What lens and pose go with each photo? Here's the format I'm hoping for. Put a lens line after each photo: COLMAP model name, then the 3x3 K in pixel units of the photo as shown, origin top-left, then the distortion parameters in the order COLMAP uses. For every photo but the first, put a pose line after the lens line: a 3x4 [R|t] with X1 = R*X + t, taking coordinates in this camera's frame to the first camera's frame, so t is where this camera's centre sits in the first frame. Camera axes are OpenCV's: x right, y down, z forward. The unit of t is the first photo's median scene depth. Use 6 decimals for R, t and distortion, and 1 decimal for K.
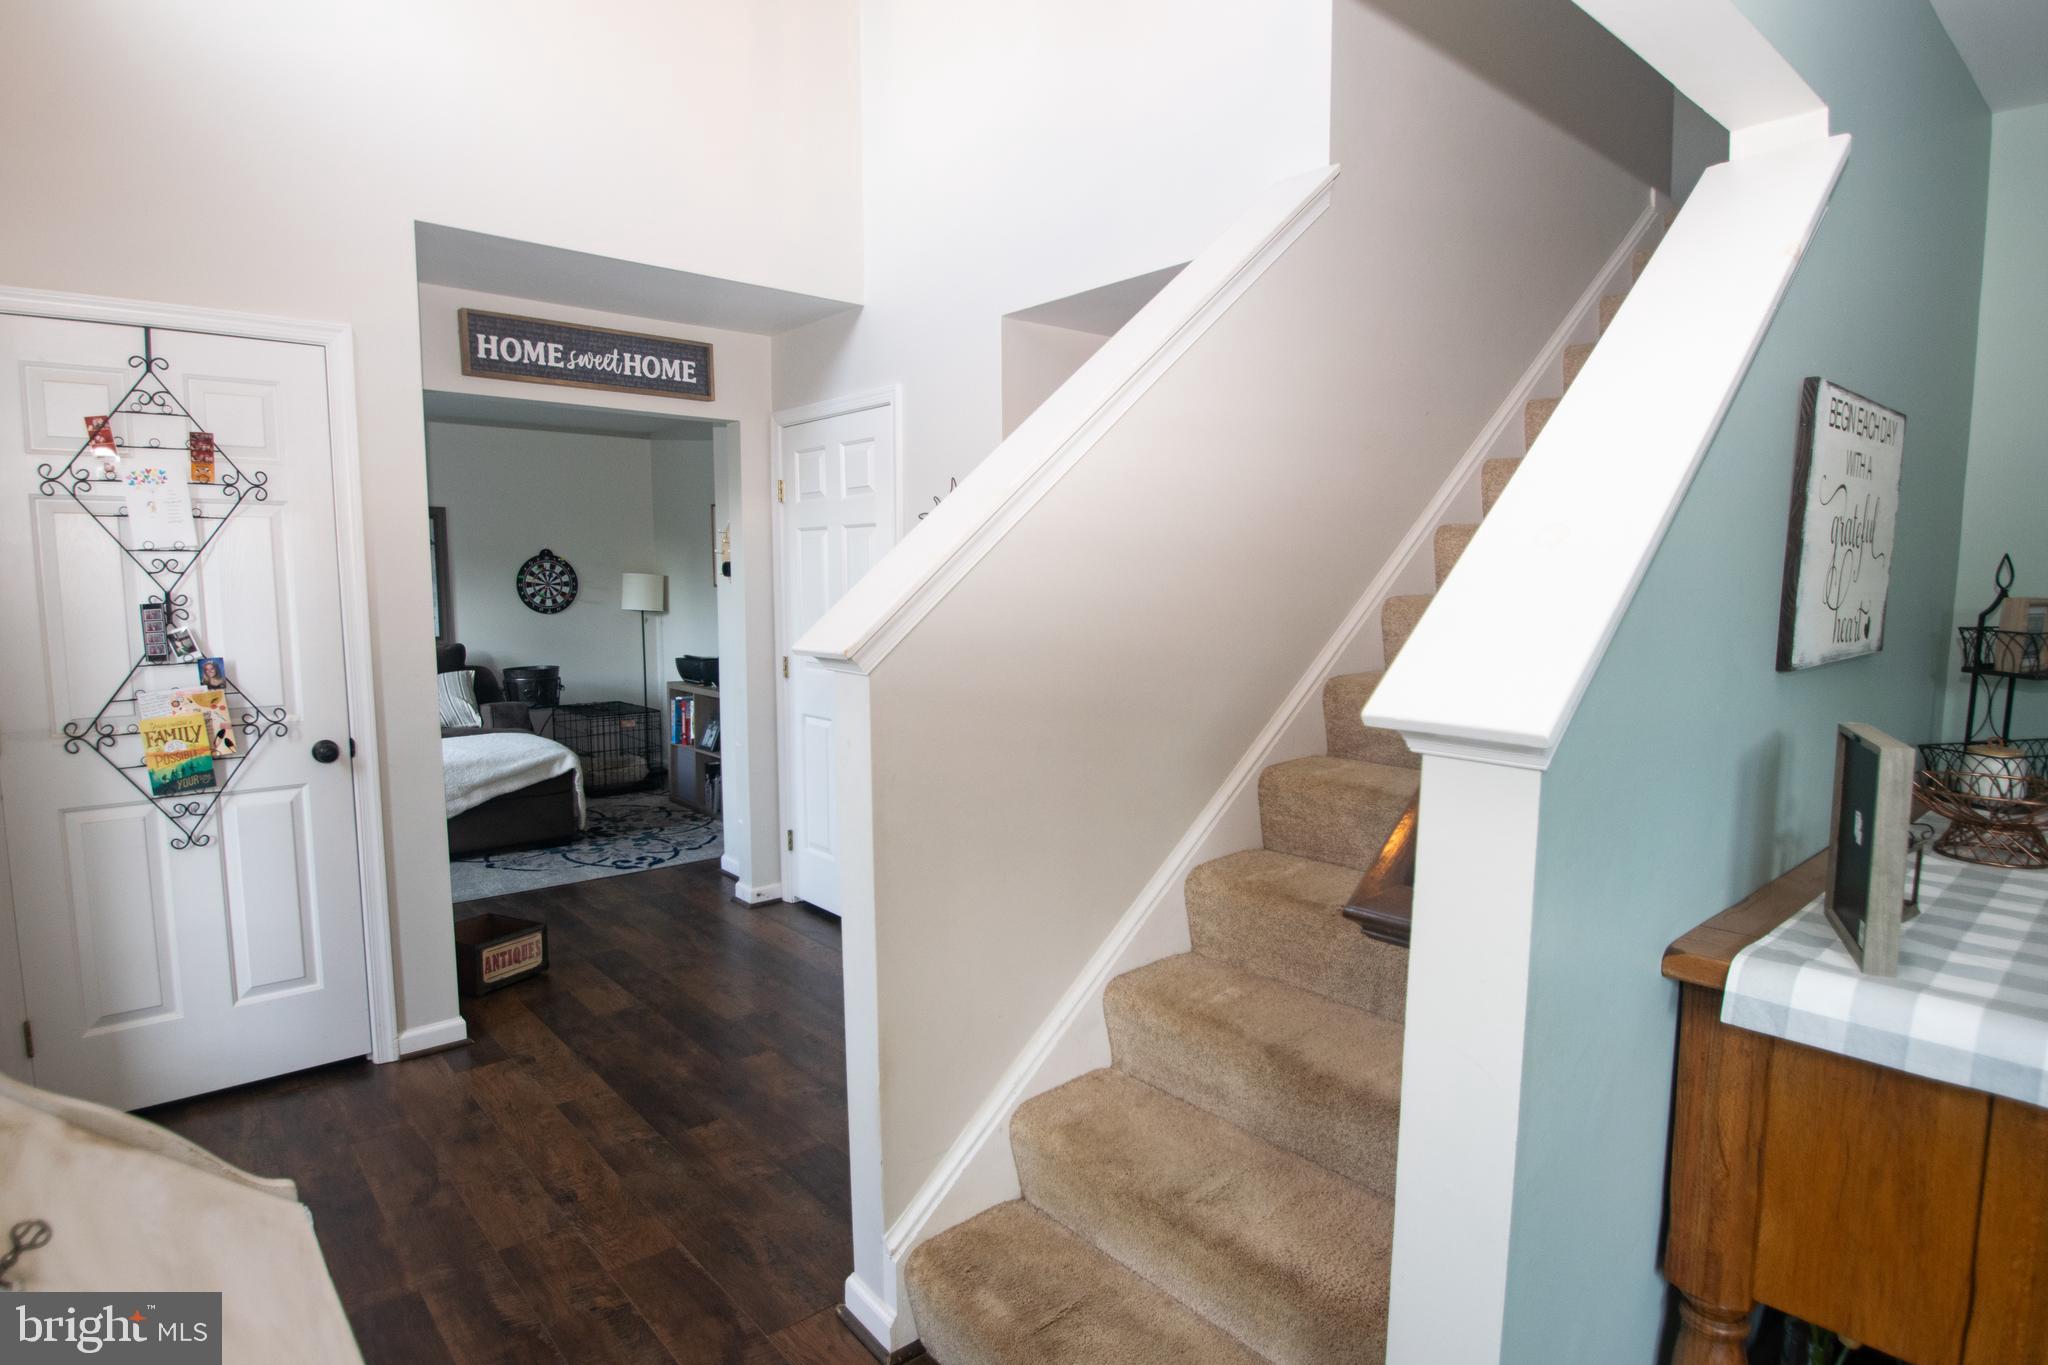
lens RADIAL K [[1083.8, 0, 1025.8], [0, 1083.8, 689.0], [0, 0, 1]] dist [-0.032507, -0.004149]
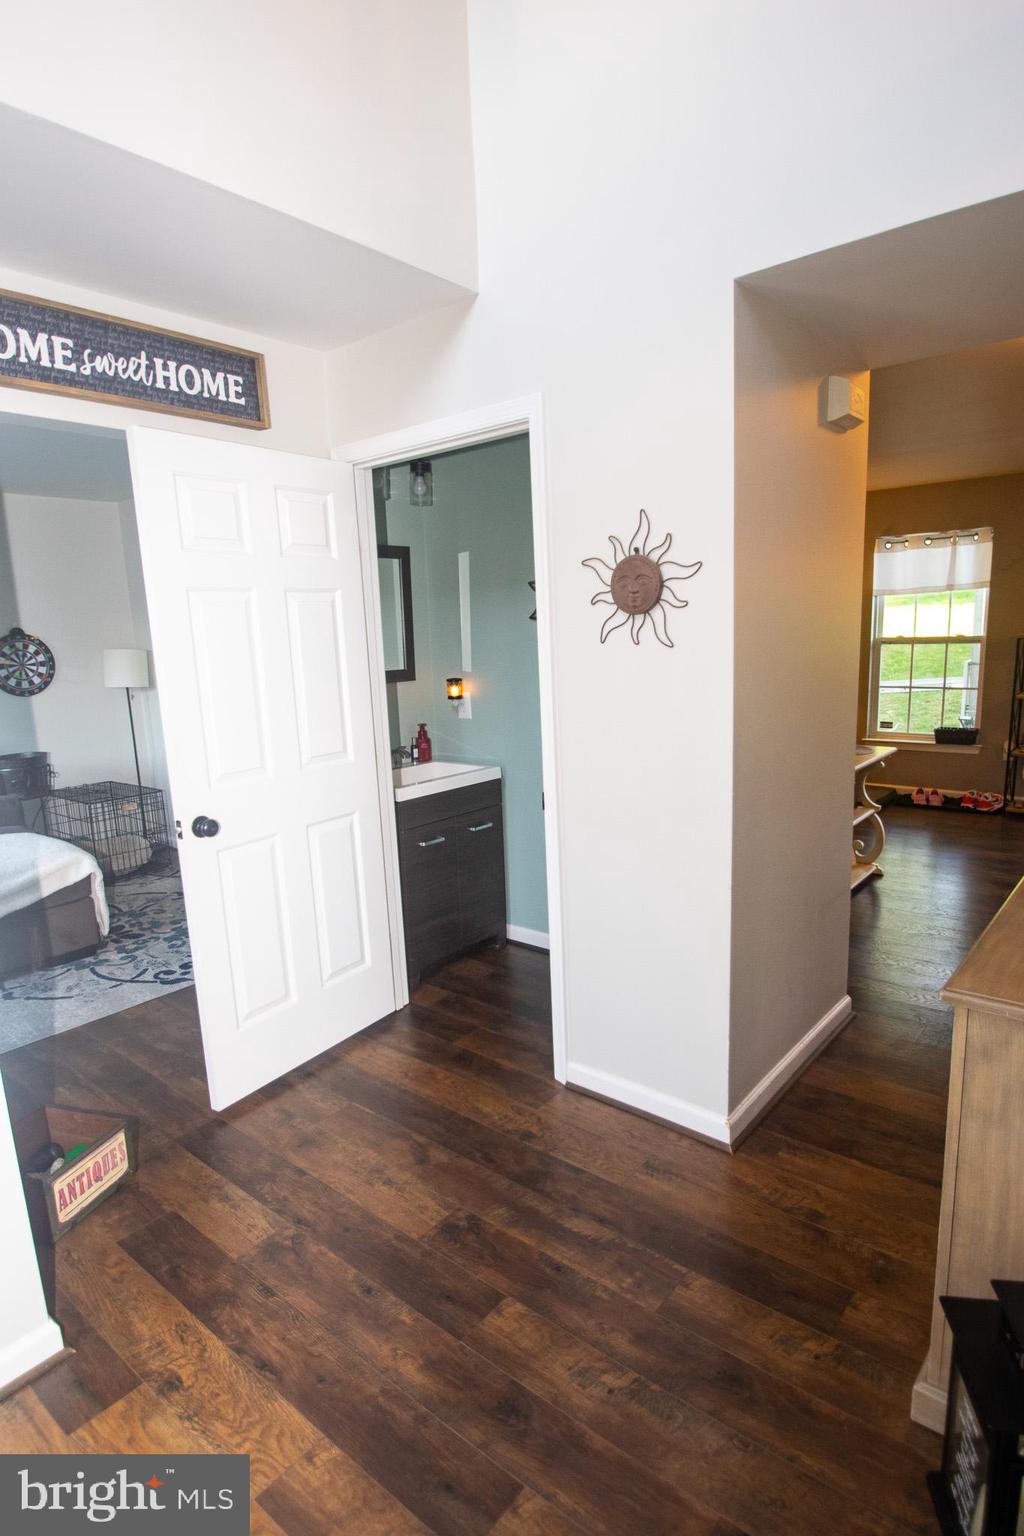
lens RADIAL K [[812.8, 0, 513.7], [0, 812.8, 781.3], [0, 0, 1]] dist [-0.032507, -0.004149]
pose [[0.984672, -0.069860, 0.159814, -0.232646], [0.057349, 0.995013, 0.081609, -0.047979], [-0.164719, -0.071193, 0.983768, 0.381066]]
